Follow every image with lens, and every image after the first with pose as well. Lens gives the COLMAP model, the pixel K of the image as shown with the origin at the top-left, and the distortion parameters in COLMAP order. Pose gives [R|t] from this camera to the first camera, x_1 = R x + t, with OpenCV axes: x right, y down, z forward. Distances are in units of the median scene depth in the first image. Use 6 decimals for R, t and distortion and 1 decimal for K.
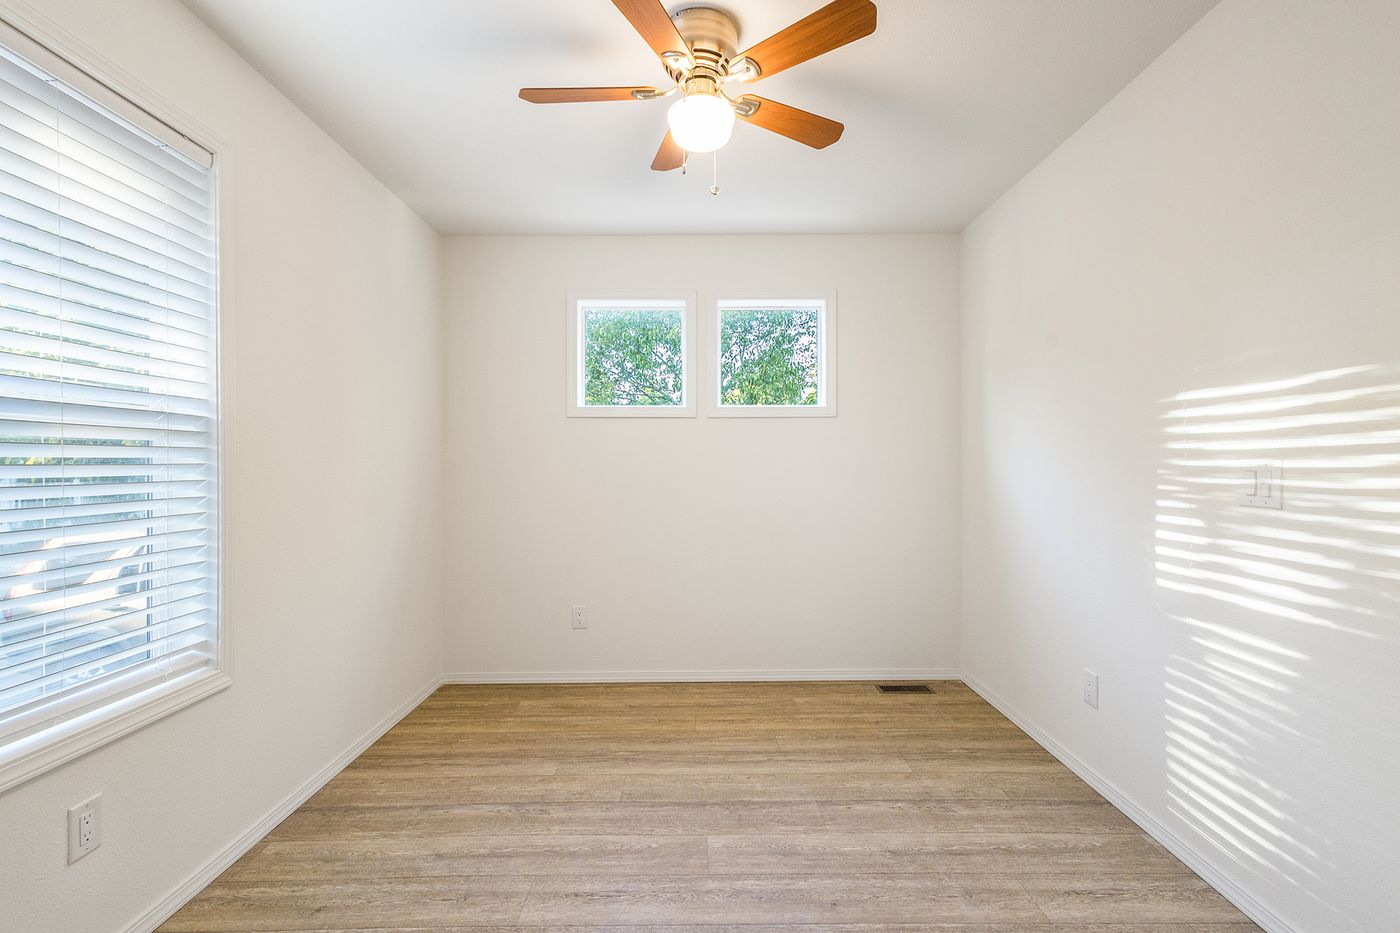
lens RADIAL K [[654.6, 0, 700.4], [0, 654.6, 465.7], [0, 0, 1]] dist [0.010408, -0.000607]
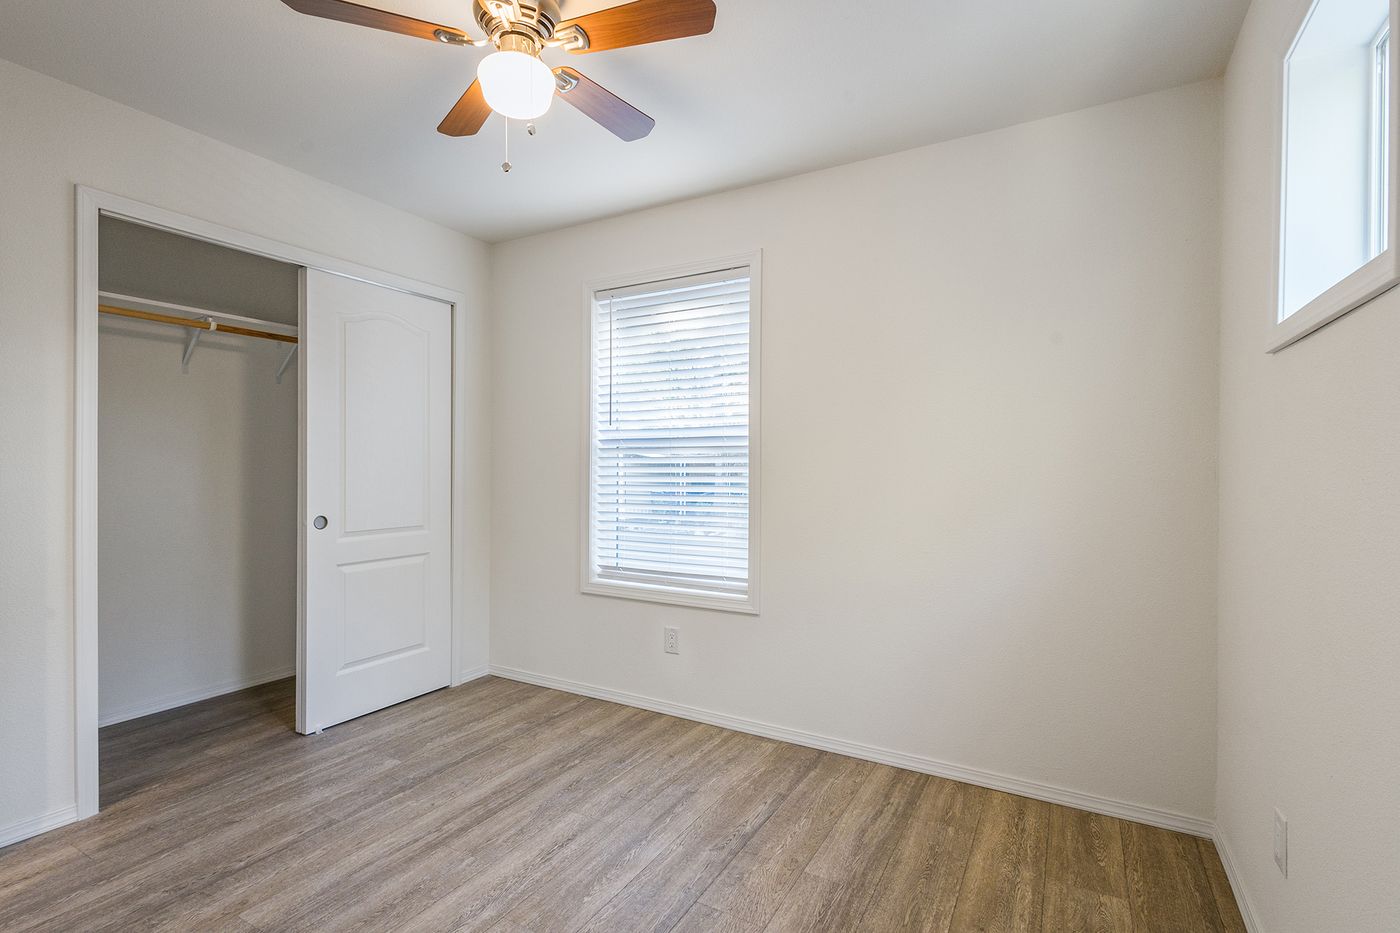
lens RADIAL K [[663.1, 0, 699.4], [0, 663.1, 465.2], [0, 0, 1]] dist [0.015158, -0.005381]
pose [[-0.501526, -0.001079, -0.865142, 0.481826], [-0.000859, 0.999999, -0.000749, -0.002616], [0.865142, 0.000367, -0.501526, 1.210186]]
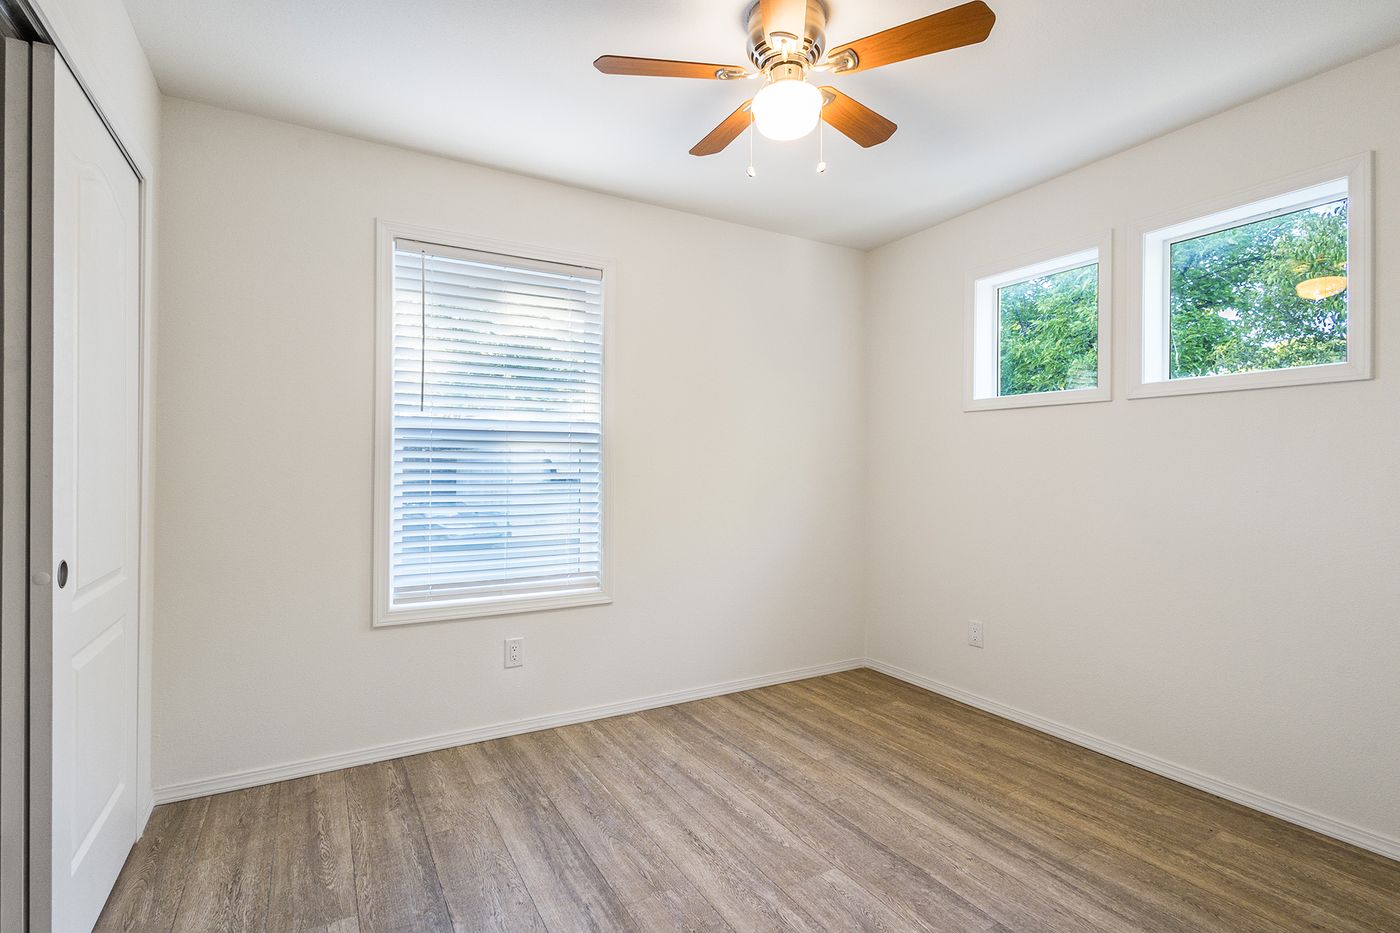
lens RADIAL K [[663.1, 0, 699.4], [0, 663.1, 465.2], [0, 0, 1]] dist [0.015158, -0.005381]
pose [[0.494143, 0.004238, -0.869370, 0.570410], [-0.006383, 0.999979, 0.001247, -0.000088], [0.869357, 0.004933, 0.494160, 0.291852]]
